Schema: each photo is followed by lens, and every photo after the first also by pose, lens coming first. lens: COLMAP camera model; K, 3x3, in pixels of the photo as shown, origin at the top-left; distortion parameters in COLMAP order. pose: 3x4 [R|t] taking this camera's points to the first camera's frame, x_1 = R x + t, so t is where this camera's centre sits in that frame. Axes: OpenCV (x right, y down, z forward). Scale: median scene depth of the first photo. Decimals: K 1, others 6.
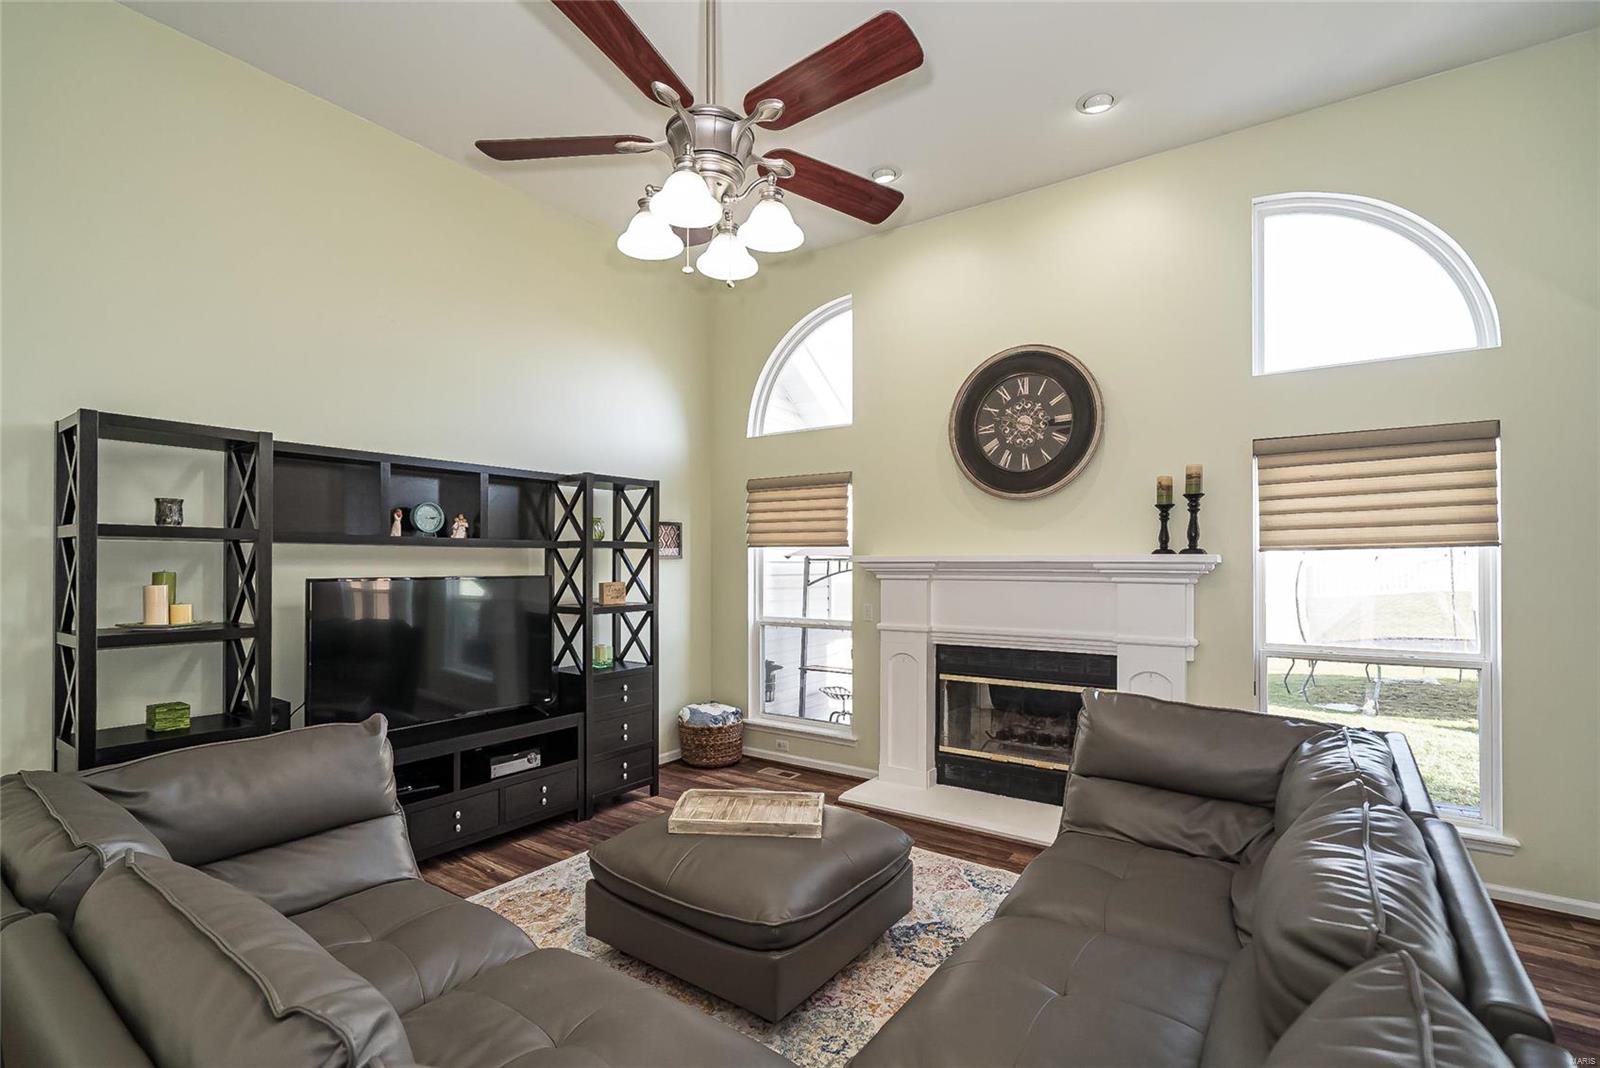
lens RADIAL K [[727.4, 0, 792.4], [0, 727.4, 564.2], [0, 0, 1]] dist [-0.000608, 0.000839]
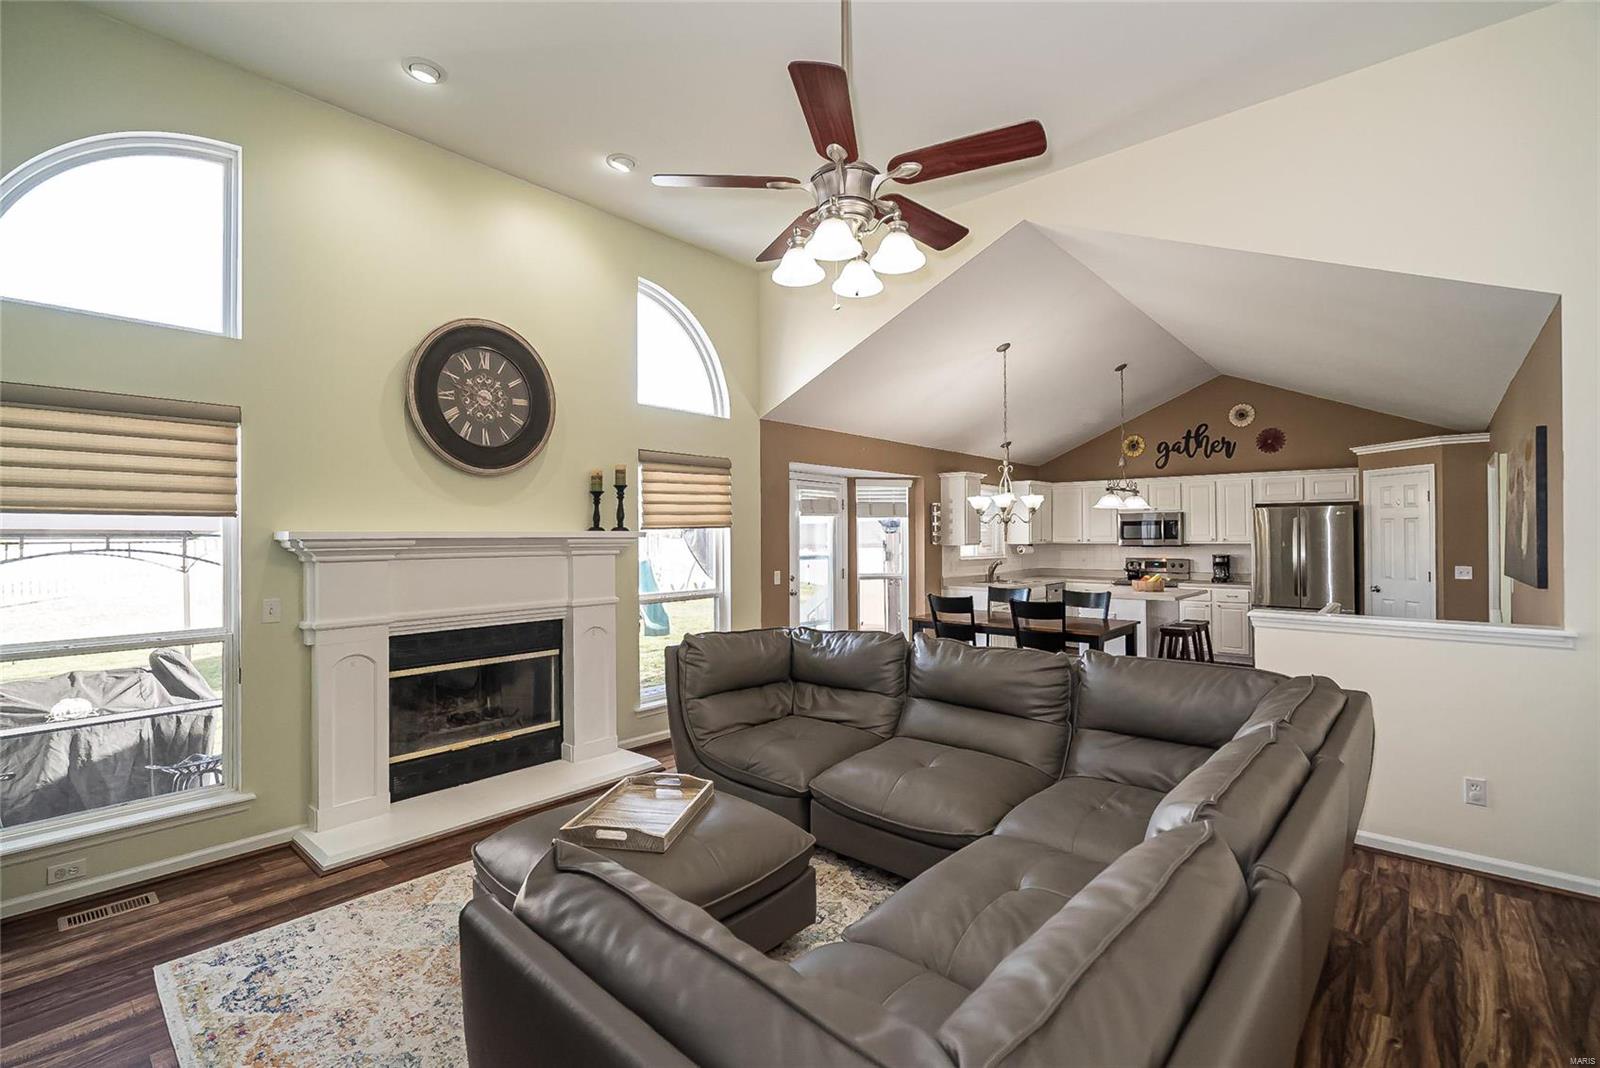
lens RADIAL K [[727.4, 0, 772.1], [0, 727.4, 525.4], [0, 0, 1]] dist [-0.000608, 0.000839]
pose [[0.132738, 0.007386, 0.991124, -0.610750], [0.000465, 0.999972, -0.007514, -0.012718], [-0.991151, 0.001459, 0.132731, 0.482011]]
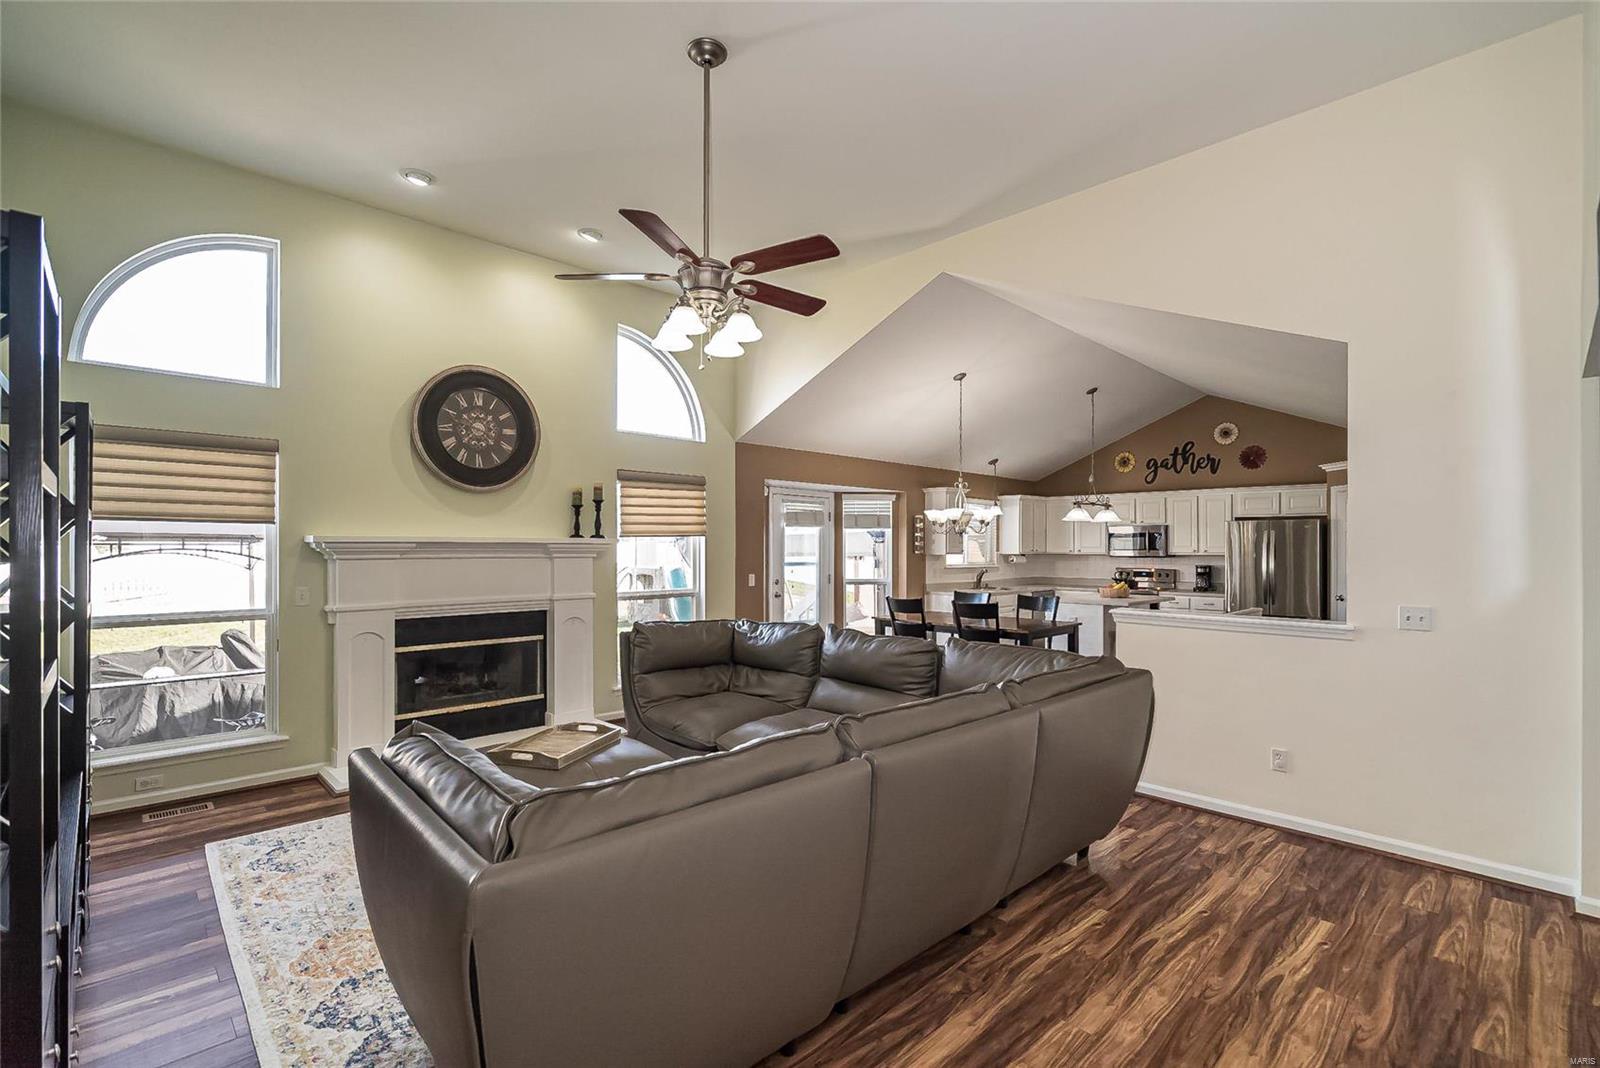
lens RADIAL K [[727.4, 0, 811.6], [0, 727.4, 541.6], [0, 0, 1]] dist [-0.000608, 0.000839]
pose [[0.184371, 0.001080, 0.982856, -0.780254], [-0.005757, 0.999983, -0.000019, -0.008206], [-0.982840, -0.005655, 0.184374, 0.223977]]
